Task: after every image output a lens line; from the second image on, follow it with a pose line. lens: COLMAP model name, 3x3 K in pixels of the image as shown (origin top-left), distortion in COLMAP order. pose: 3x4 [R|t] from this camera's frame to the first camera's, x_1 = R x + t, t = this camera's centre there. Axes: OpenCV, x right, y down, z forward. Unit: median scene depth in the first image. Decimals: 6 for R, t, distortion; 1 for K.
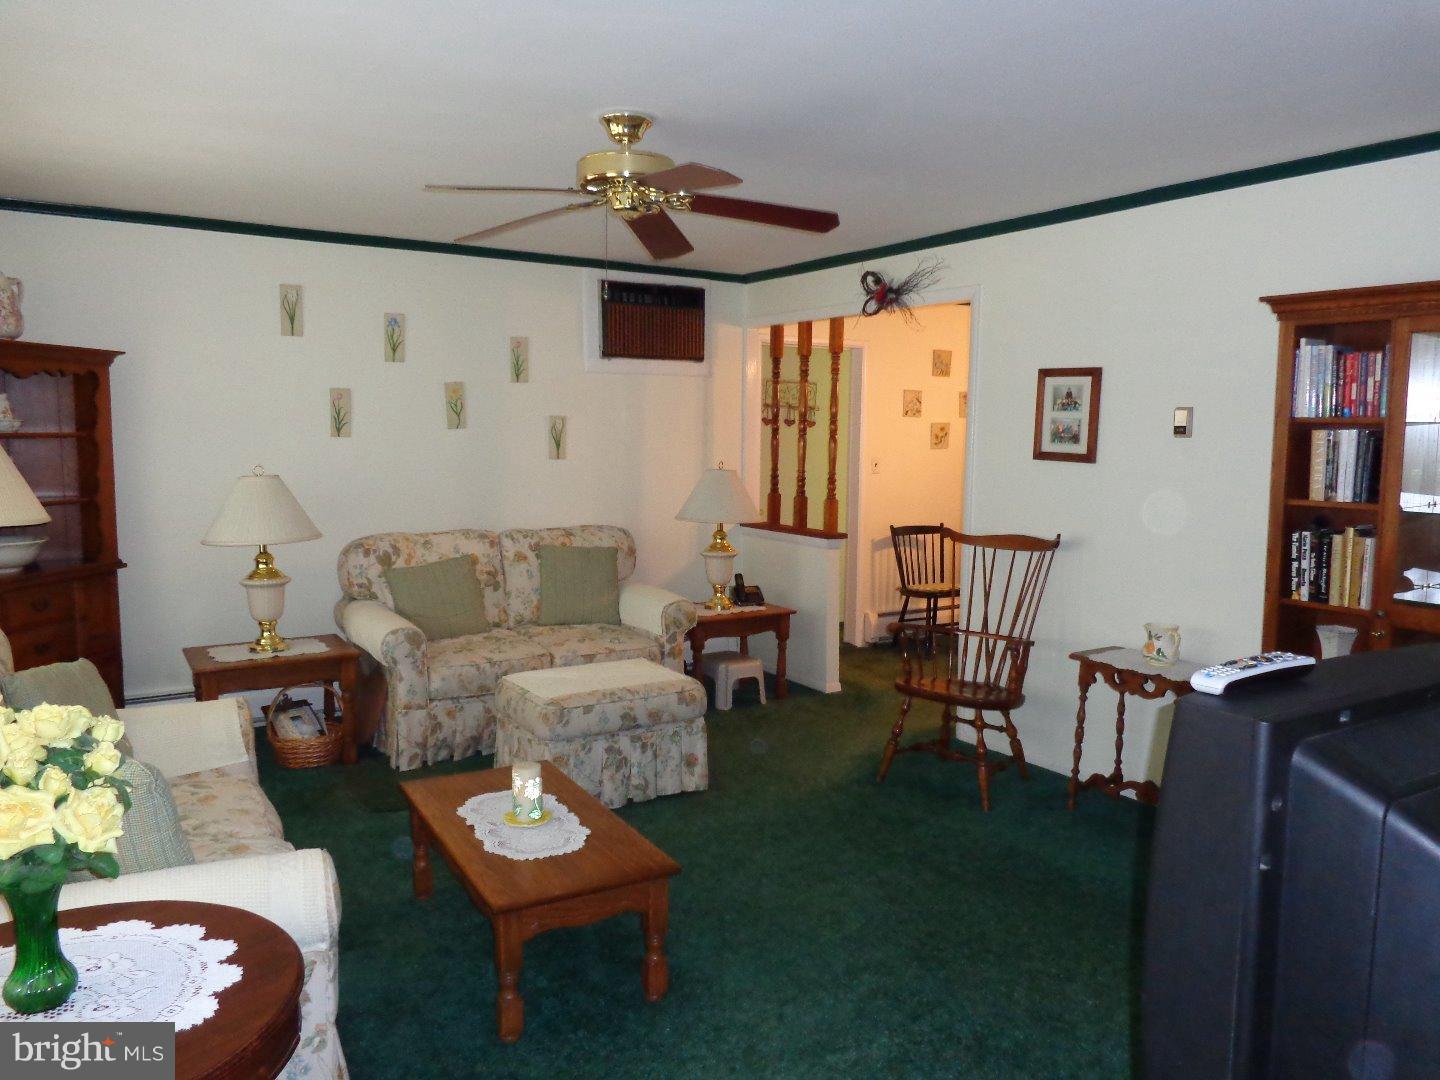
lens RADIAL K [[1061.6, 0, 717.0], [0, 1061.6, 543.2], [0, 0, 1]] dist [-0.006322, 0.002420]
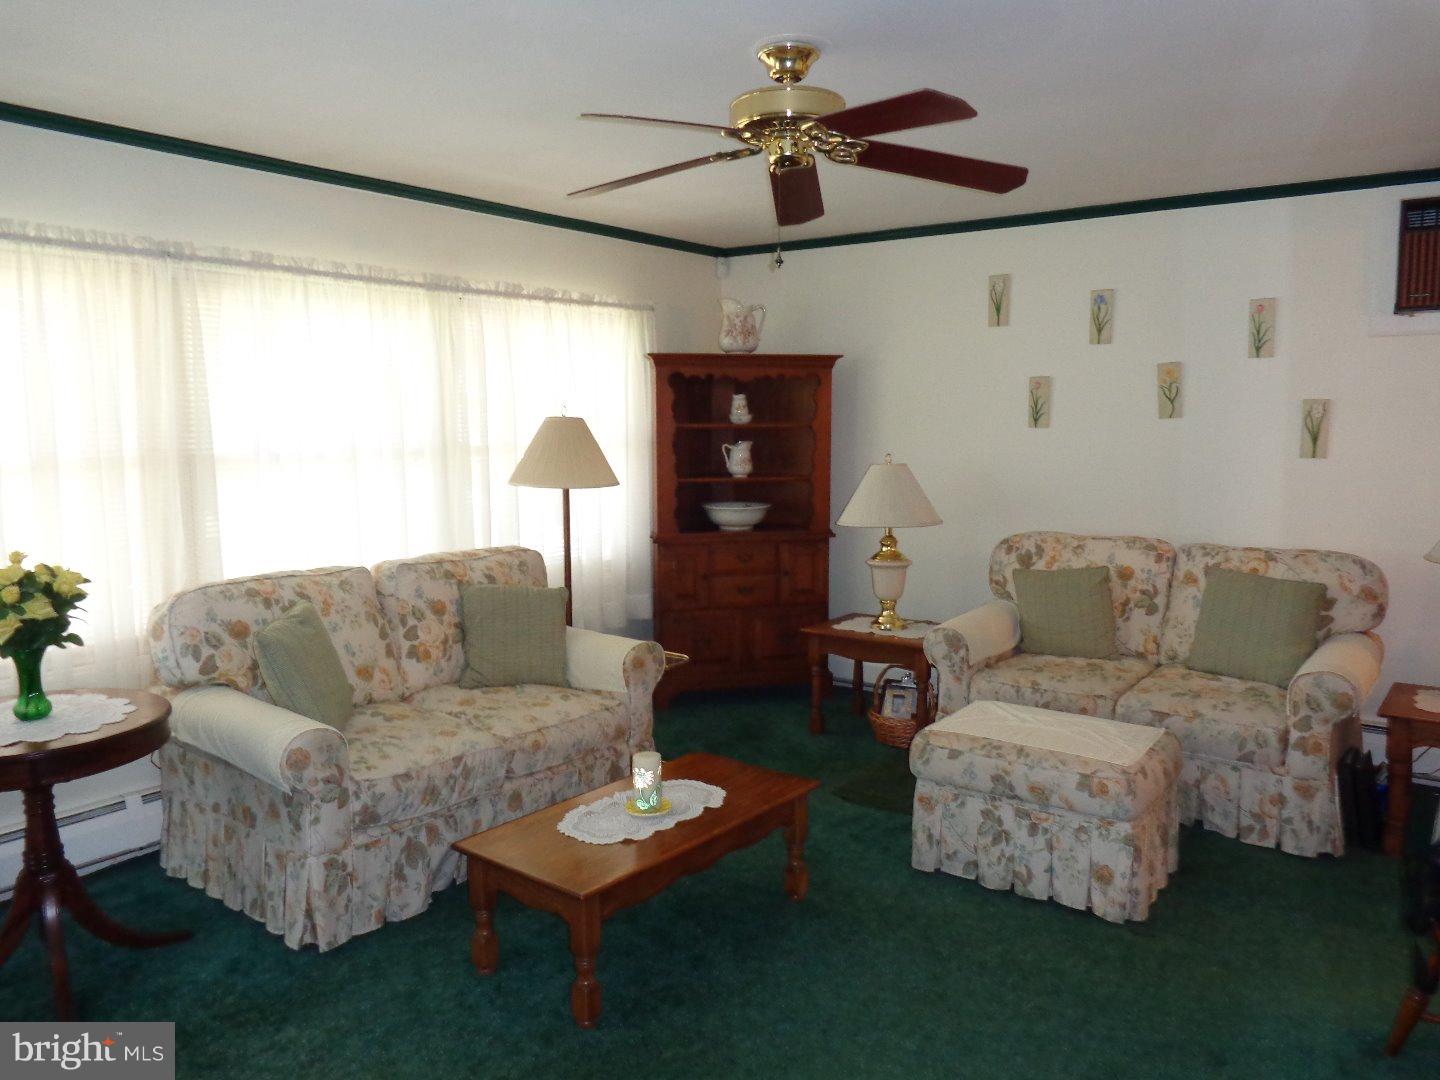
lens RADIAL K [[1061.6, 0, 721.5], [0, 1061.6, 538.0], [0, 0, 1]] dist [-0.006322, 0.002420]
pose [[0.358591, 0.098016, -0.928335, 0.454154], [-0.093011, 0.993275, 0.068945, -0.042362], [0.928850, 0.061622, 0.365296, 0.407801]]
